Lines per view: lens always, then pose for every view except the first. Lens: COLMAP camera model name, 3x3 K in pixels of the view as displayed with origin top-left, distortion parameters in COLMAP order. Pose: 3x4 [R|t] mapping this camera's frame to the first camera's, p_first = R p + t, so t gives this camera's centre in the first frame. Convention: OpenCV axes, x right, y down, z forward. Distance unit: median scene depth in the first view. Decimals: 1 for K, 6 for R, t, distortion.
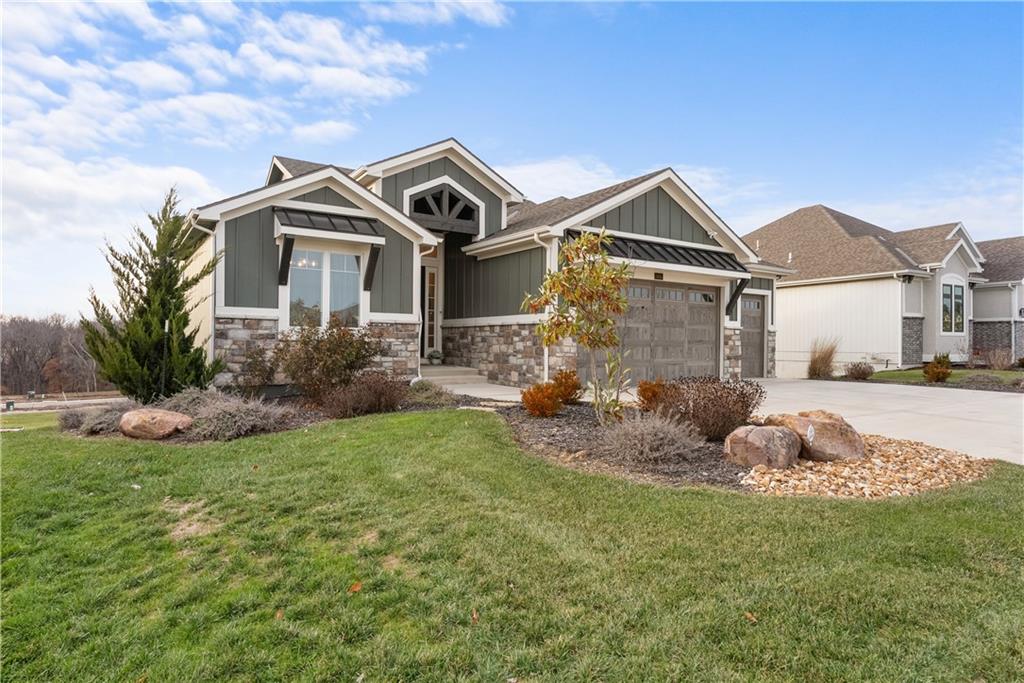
lens RADIAL K [[601.0, 0, 512.0], [0, 601.0, 341.5], [0, 0, 1]] dist [0.000660, 0.000025]
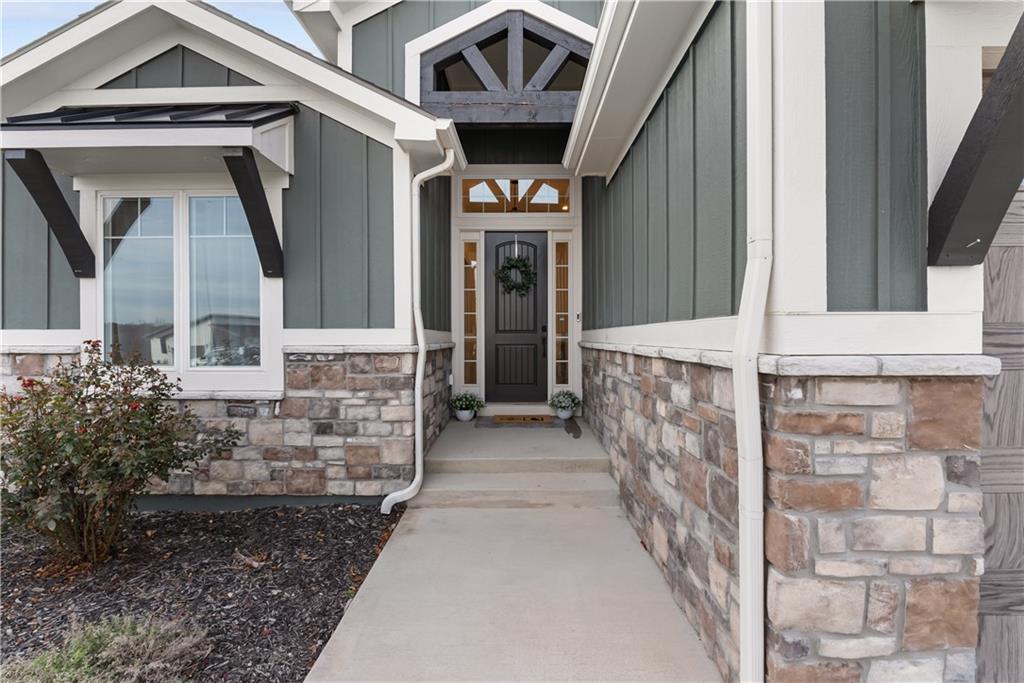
lens RADIAL K [[452.9, 0, 512.0], [0, 452.9, 341.5], [0, 0, 1]] dist [-0.001848, -0.000254]
pose [[0.822015, -0.006853, -0.569424, 0.070874], [0.014093, 0.999866, 0.008311, -0.038908], [0.569291, -0.014857, 0.822002, 0.800110]]
